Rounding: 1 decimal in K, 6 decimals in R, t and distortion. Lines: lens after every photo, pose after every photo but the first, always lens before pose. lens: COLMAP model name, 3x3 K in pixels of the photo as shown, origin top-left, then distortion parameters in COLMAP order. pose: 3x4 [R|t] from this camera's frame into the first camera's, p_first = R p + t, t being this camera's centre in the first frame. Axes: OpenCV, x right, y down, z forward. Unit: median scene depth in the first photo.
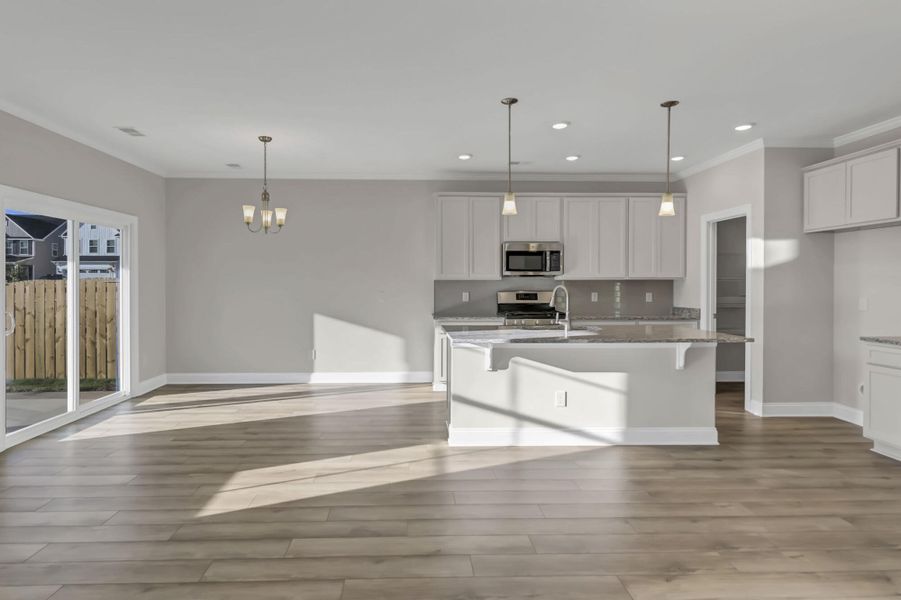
lens RADIAL K [[500.0, 0, 434.5], [0, 500.0, 281.8], [0, 0, 1]] dist [-0.001304, -0.000198]
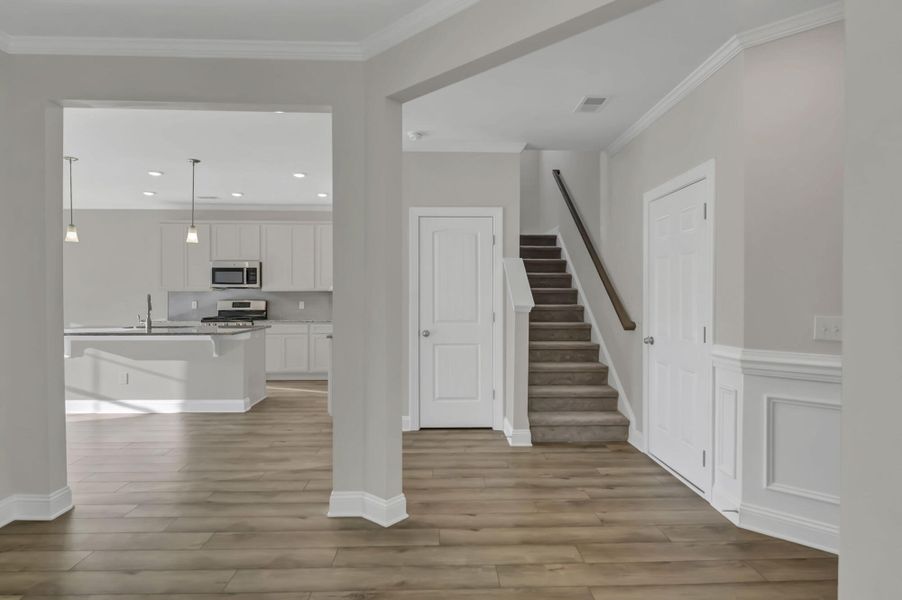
lens RADIAL K [[478.6, 0, 463.7], [0, 478.6, 293.9], [0, 0, 1]] dist [0.000930, -0.000011]
pose [[0.999797, 0.000957, 0.020149, 0.749673], [-0.000901, 0.999996, -0.002823, 0.006088], [-0.020151, 0.002804, 0.999793, -0.203183]]
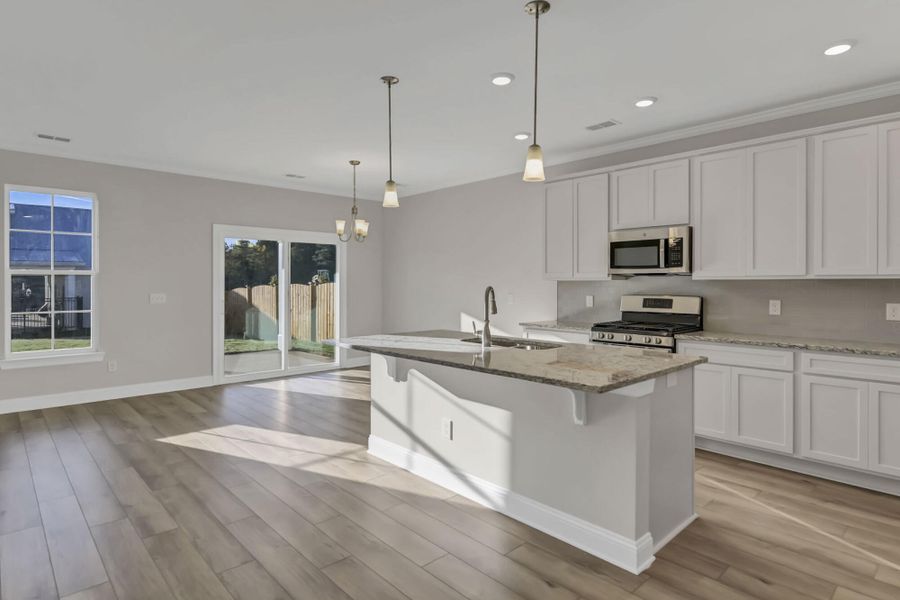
lens RADIAL K [[496.6, 0, 449.3], [0, 496.6, 284.0], [0, 0, 1]] dist [-0.002941, -0.000261]
pose [[0.655416, 0.001972, -0.755266, 0.560876], [-0.001424, 0.999998, 0.001376, 0.001174], [0.755267, 0.000174, 0.655417, 0.315802]]
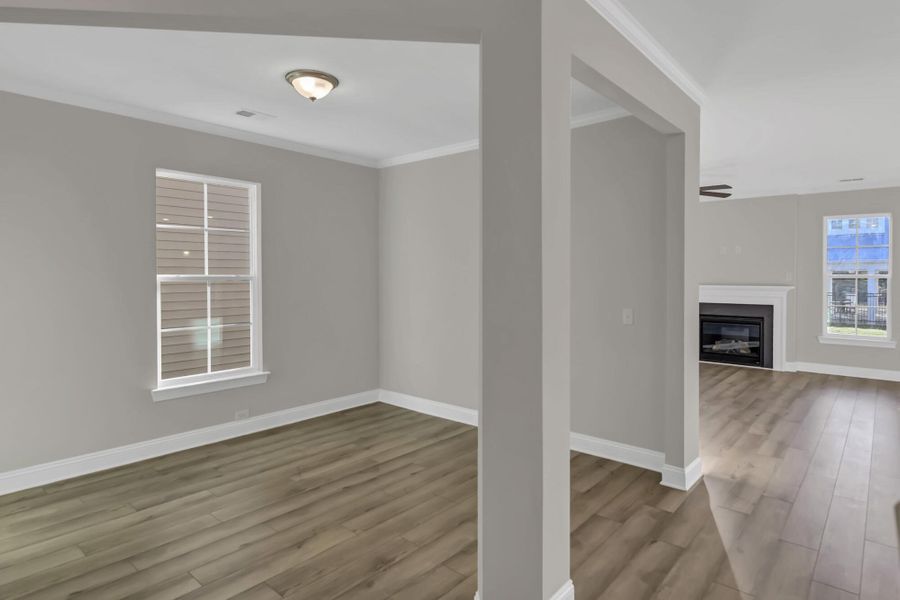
lens RADIAL K [[496.6, 0, 449.3], [0, 496.6, 284.0], [0, 0, 1]] dist [-0.002941, -0.000261]
pose [[-0.686457, 0.009098, -0.727113, 0.946907], [-0.003865, 0.999862, 0.016159, -0.020029], [0.727160, 0.013903, -0.686327, 0.461061]]
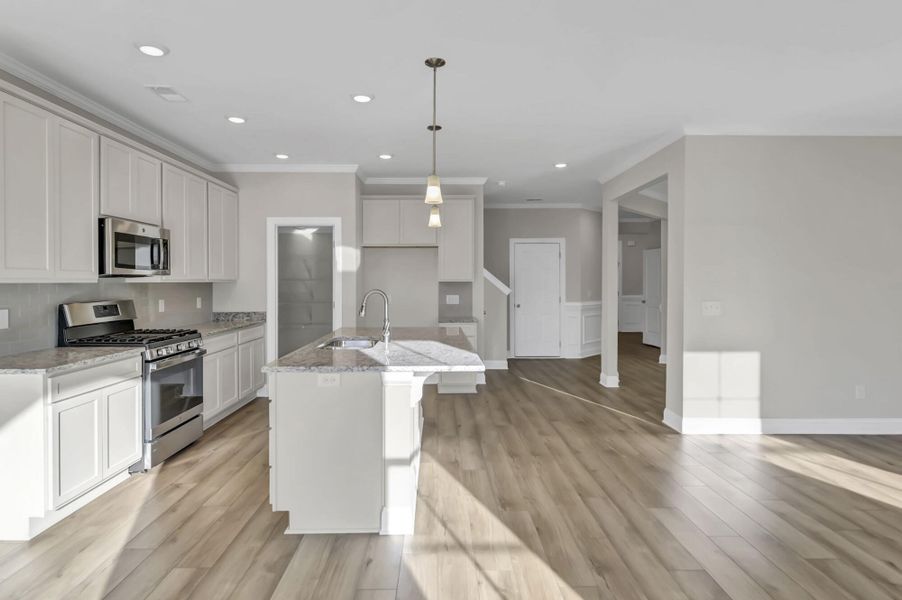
lens RADIAL K [[478.6, 0, 463.7], [0, 478.6, 293.9], [0, 0, 1]] dist [0.000930, -0.000011]
pose [[-0.013004, -0.024116, 0.999625, -0.412668], [0.000741, 0.999709, 0.024127, -0.004008], [-0.999915, 0.001055, -0.012983, 0.616058]]
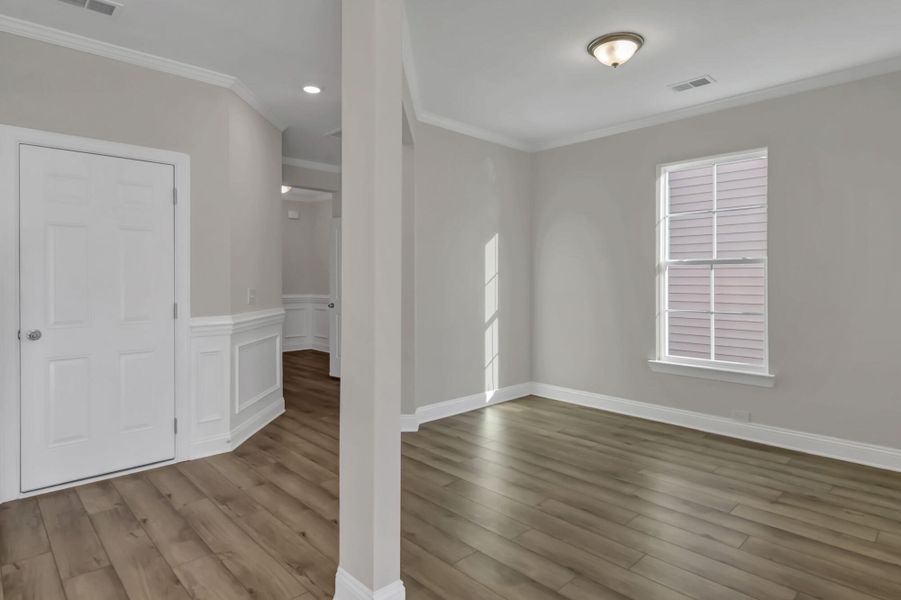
lens RADIAL K [[483.1, 0, 453.2], [0, 483.1, 277.9], [0, 0, 1]] dist [-0.003238, -0.000933]
pose [[-0.662153, 0.000508, 0.749368, 0.386236], [-0.001696, 0.999996, -0.002176, 0.009581], [-0.749366, -0.002712, -0.662150, 0.437079]]
